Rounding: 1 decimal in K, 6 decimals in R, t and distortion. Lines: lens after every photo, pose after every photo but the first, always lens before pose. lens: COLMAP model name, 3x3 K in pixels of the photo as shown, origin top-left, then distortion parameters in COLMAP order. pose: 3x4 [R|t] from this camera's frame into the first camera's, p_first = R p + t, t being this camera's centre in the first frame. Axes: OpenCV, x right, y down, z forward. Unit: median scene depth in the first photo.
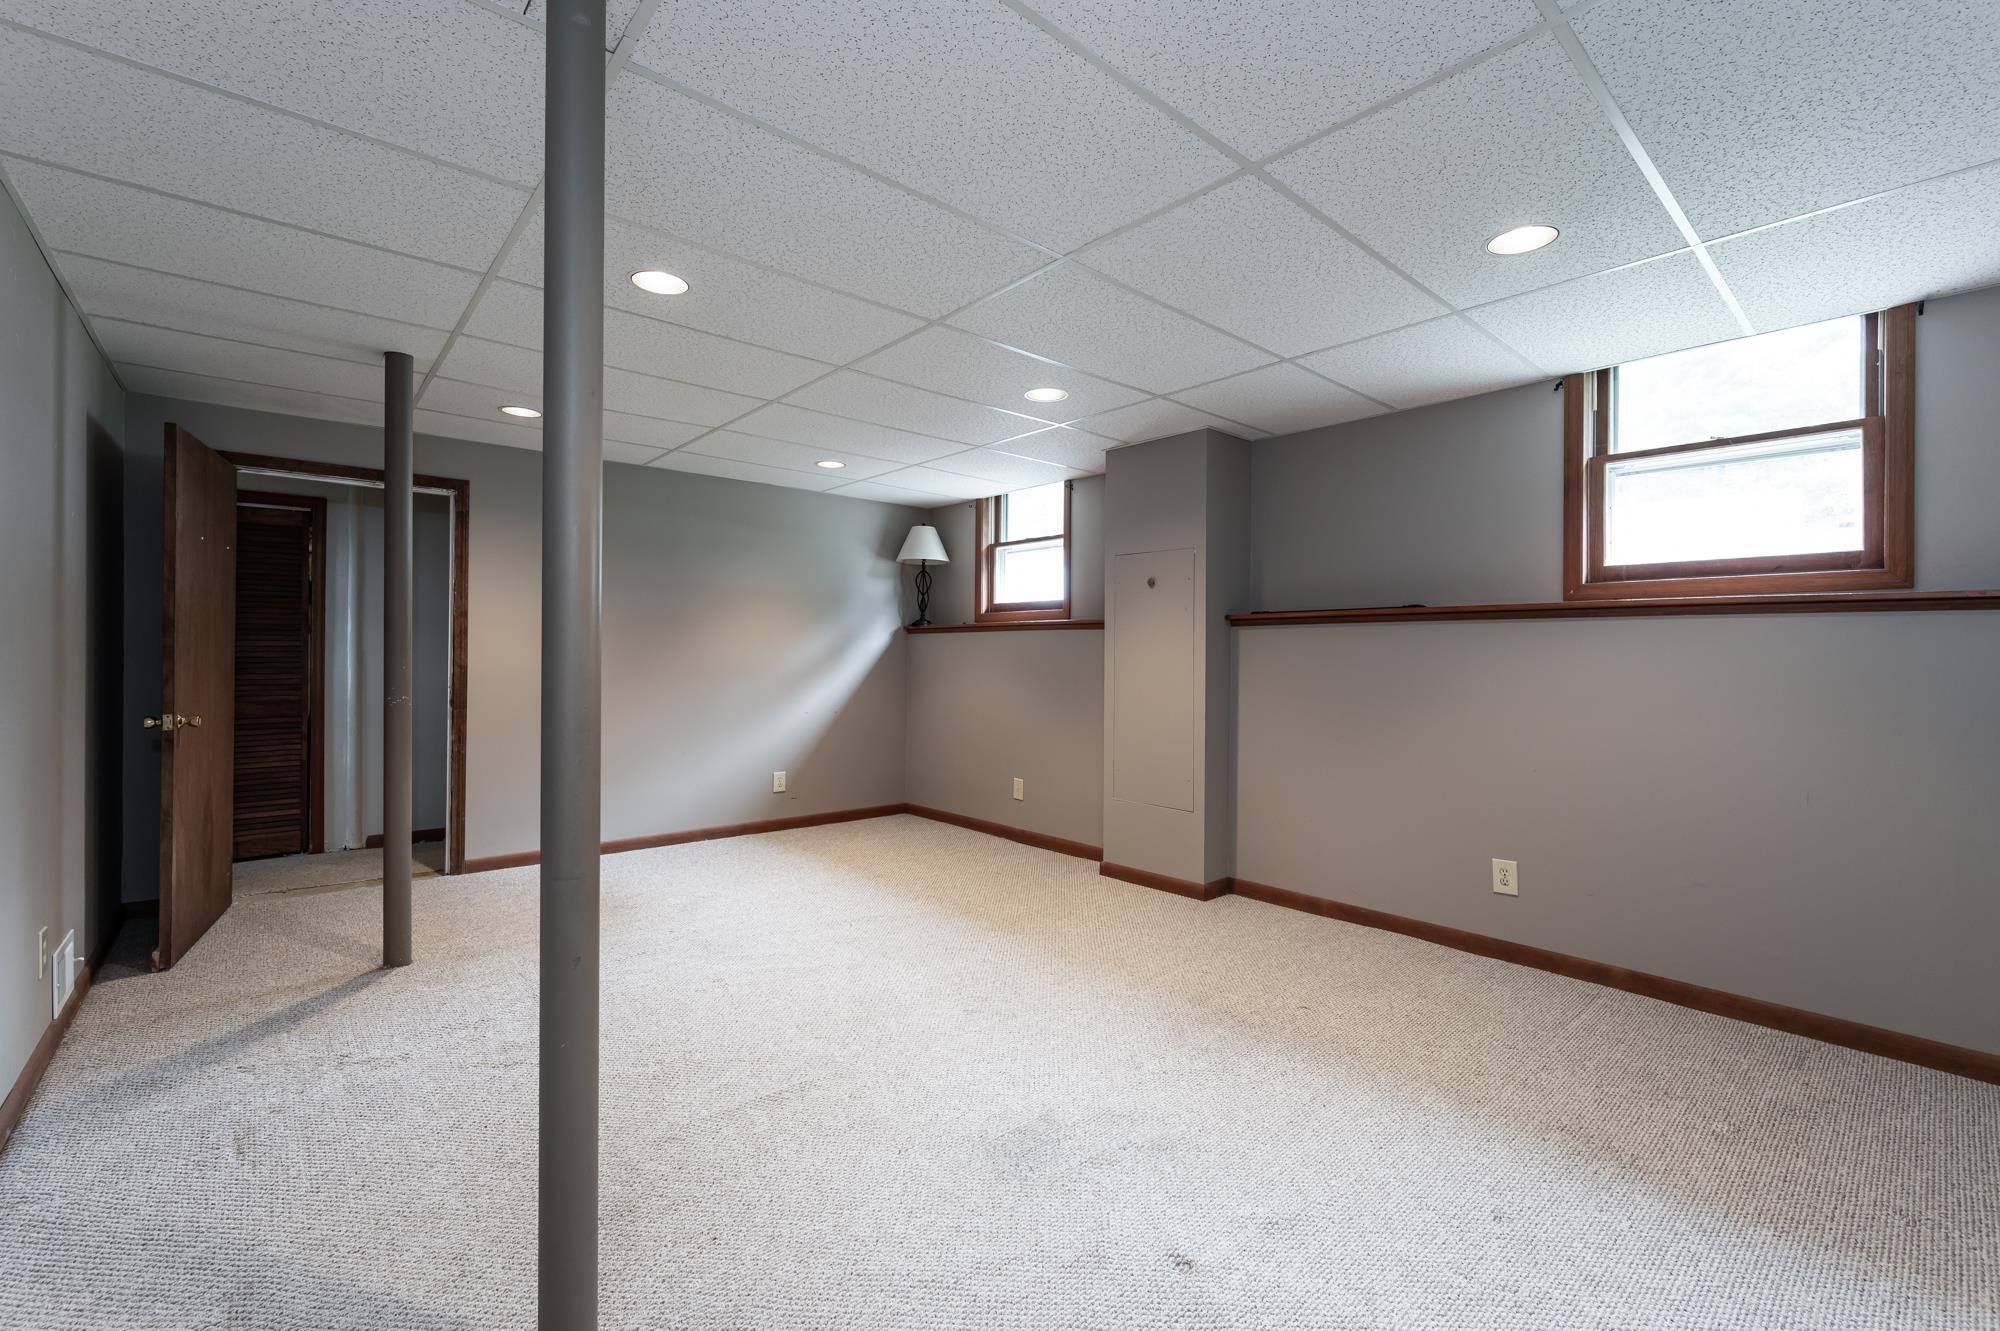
lens RADIAL K [[862.5, 0, 1008.2], [0, 862.5, 656.8], [0, 0, 1]] dist [-0.001058, 0.000240]
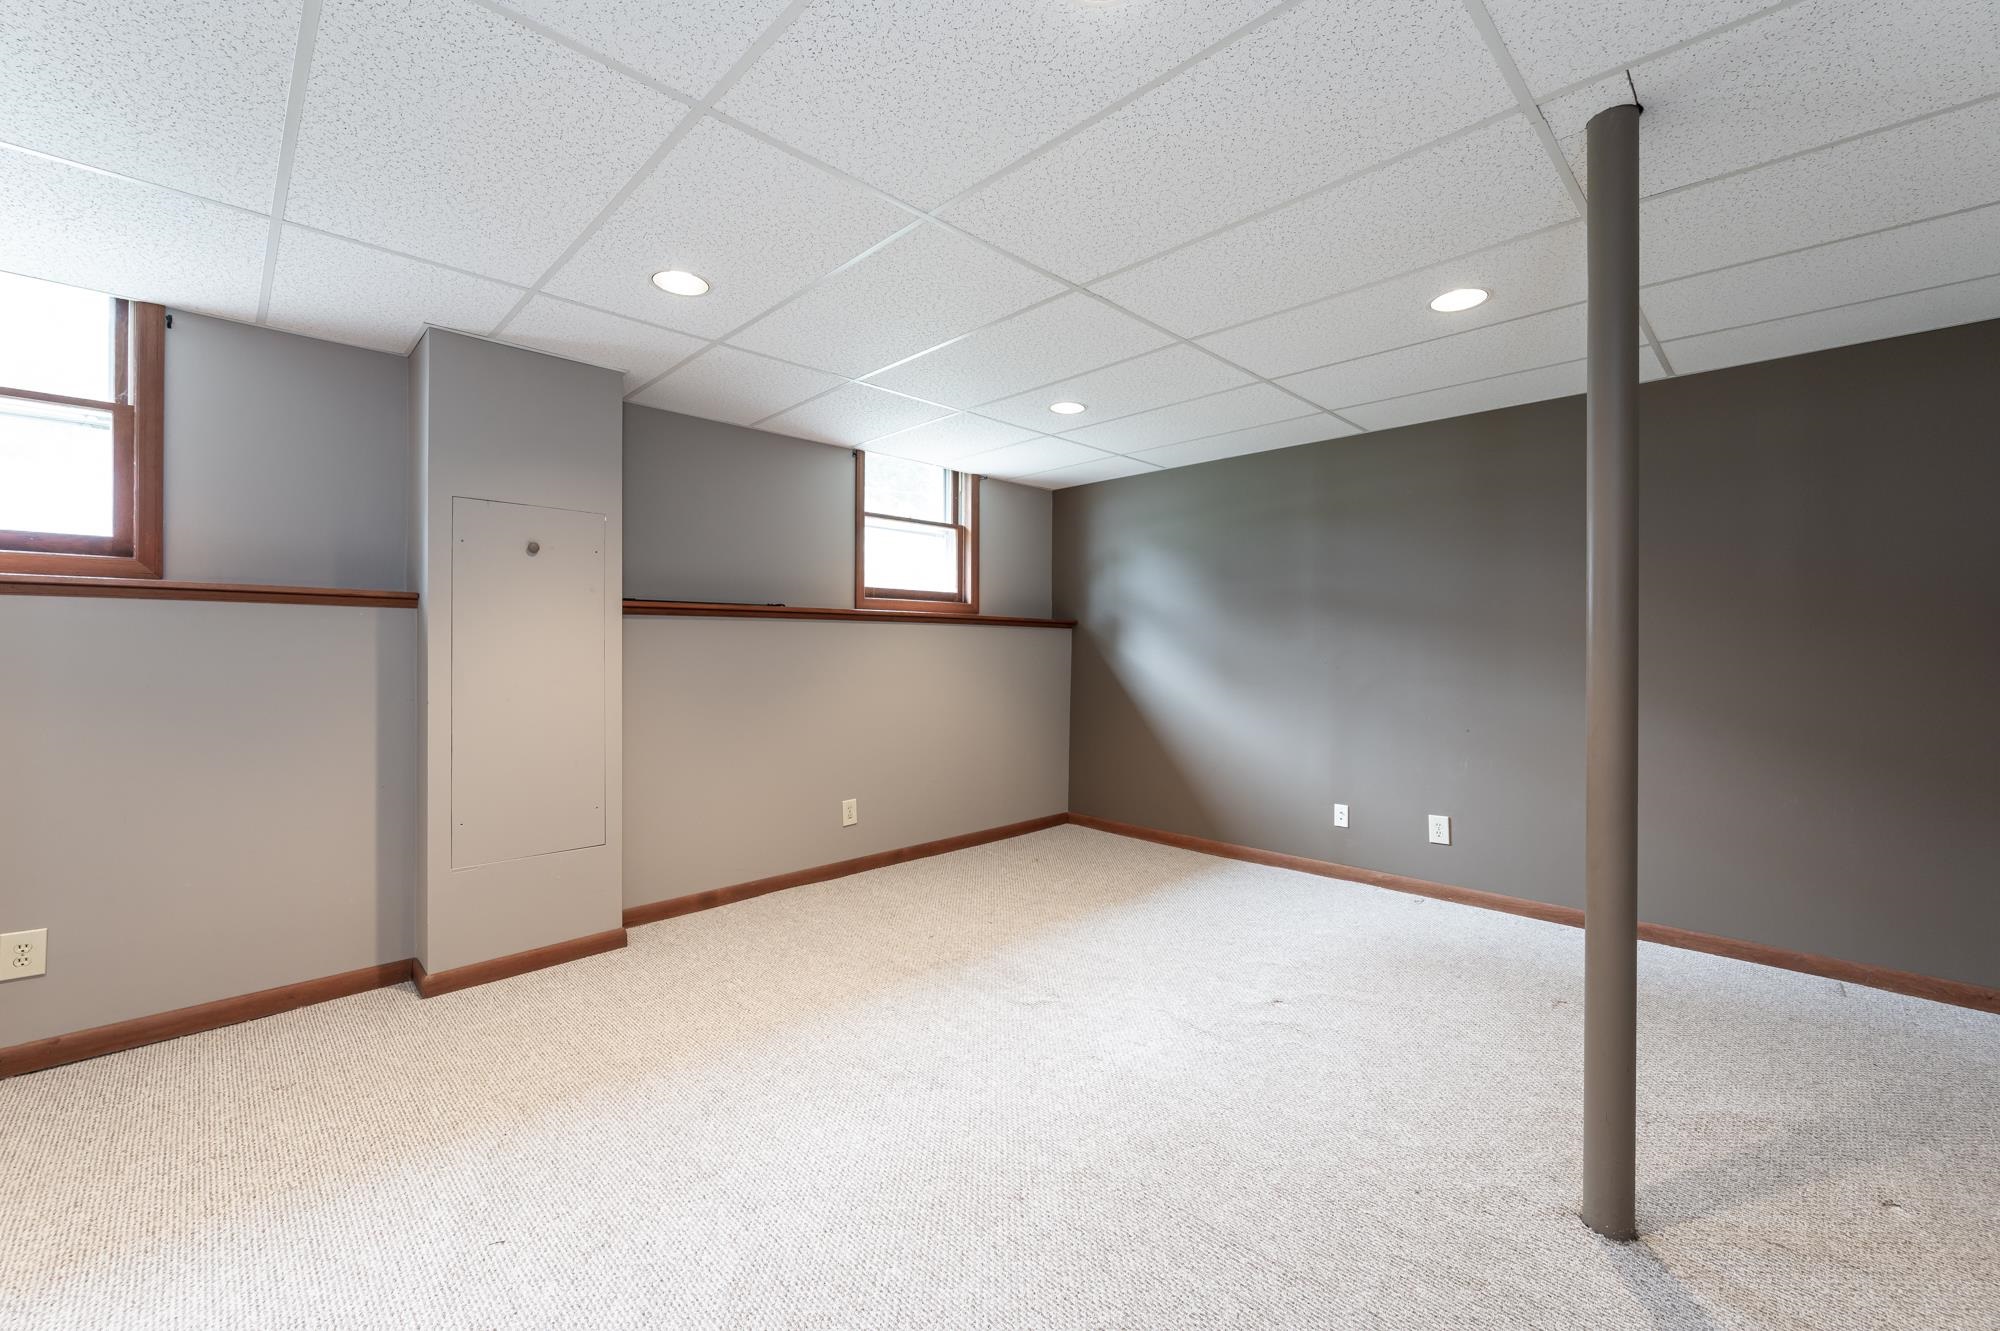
lens RADIAL K [[811.5, 0, 1006.9], [0, 811.5, 655.8], [0, 0, 1]] dist [0.016579, 0.000298]
pose [[-0.071845, -0.015738, 0.997292, -0.542709], [0.000916, 0.999874, 0.015845, -0.006703], [-0.997415, 0.002052, -0.071821, 0.654056]]
